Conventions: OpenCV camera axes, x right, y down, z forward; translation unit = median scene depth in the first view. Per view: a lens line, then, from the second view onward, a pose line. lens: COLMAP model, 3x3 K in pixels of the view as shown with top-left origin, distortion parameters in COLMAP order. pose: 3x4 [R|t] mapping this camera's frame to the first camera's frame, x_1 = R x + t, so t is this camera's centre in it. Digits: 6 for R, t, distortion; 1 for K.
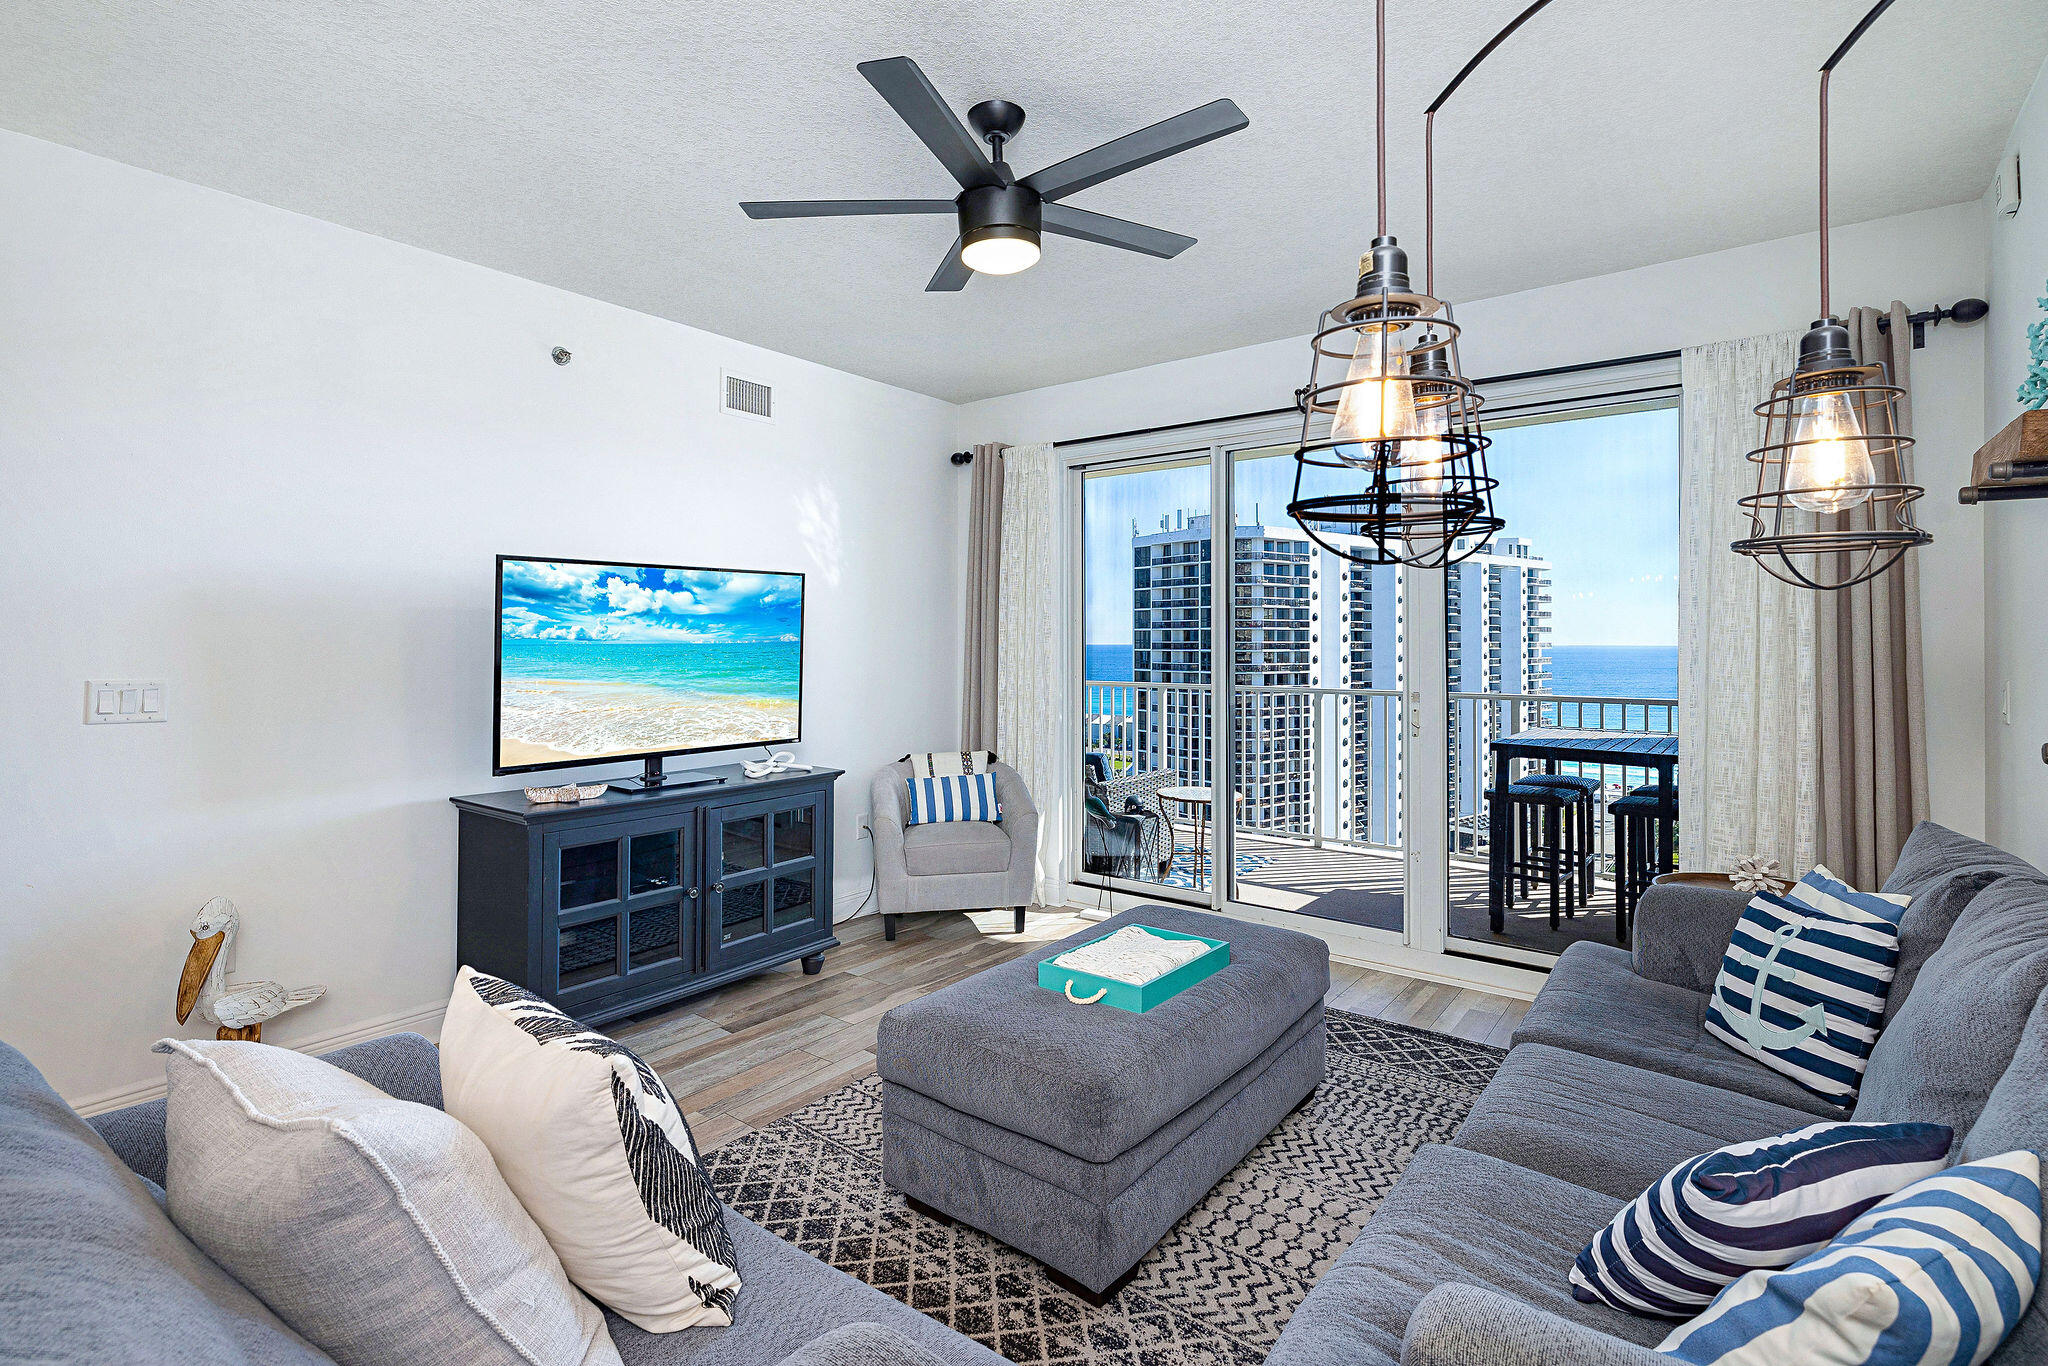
lens RADIAL K [[938.7, 0, 1013.3], [0, 938.7, 658.6], [0, 0, 1]] dist [0.002139, 0.000628]
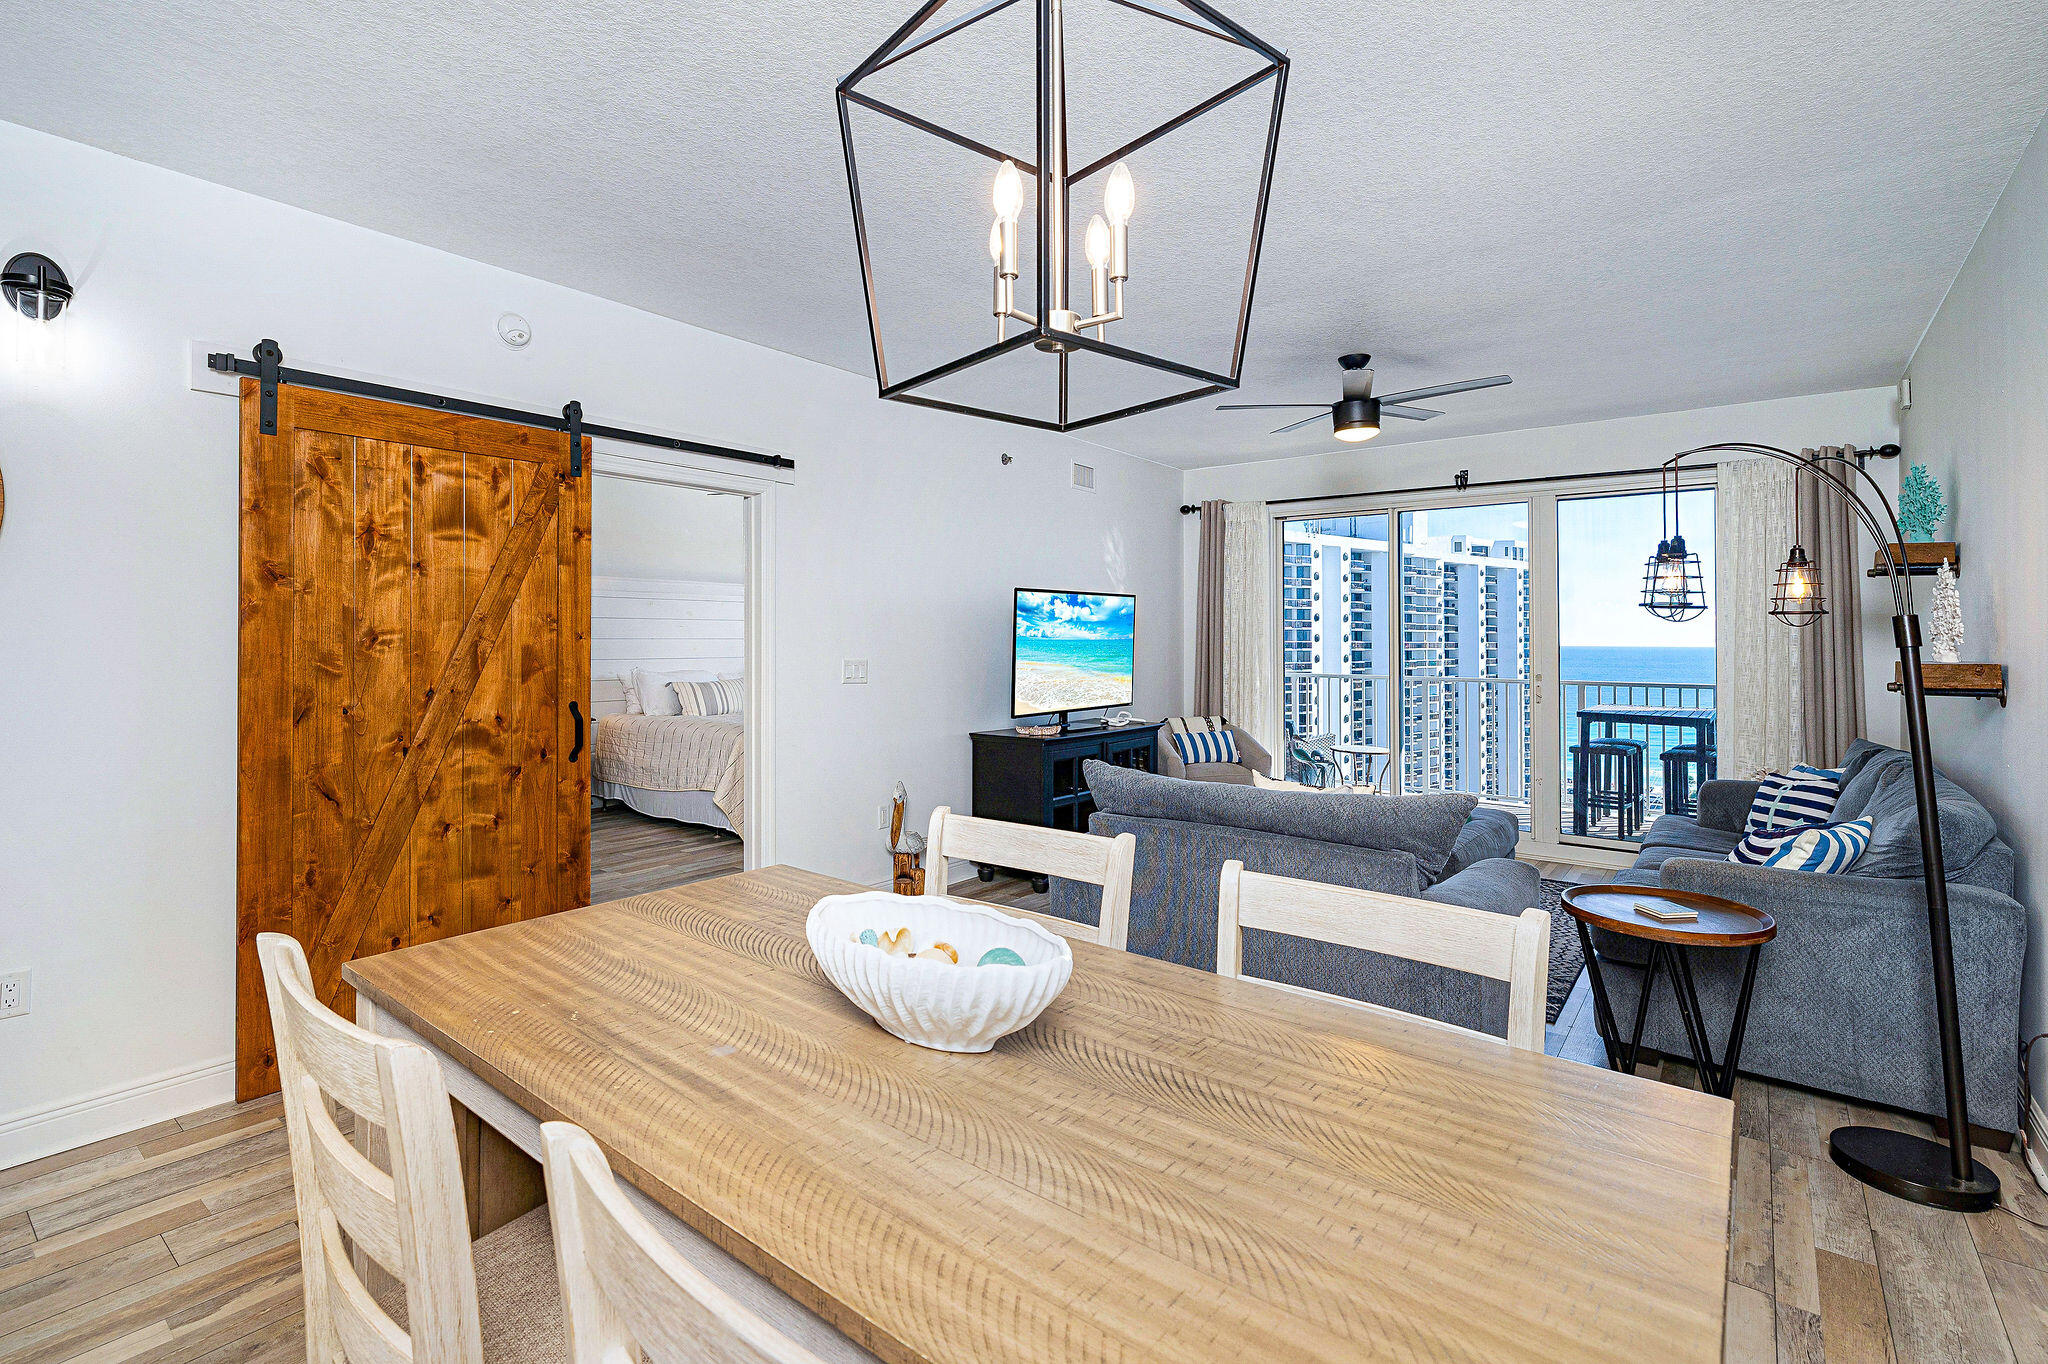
lens RADIAL K [[883.8, 0, 1032.2], [0, 883.8, 647.6], [0, 0, 1]] dist [-0.001715, -0.000346]
pose [[0.999866, 0.005641, -0.015389, -0.424974], [-0.005788, 0.999938, -0.009494, 0.011955], [0.015335, 0.009582, 0.999837, -0.511581]]
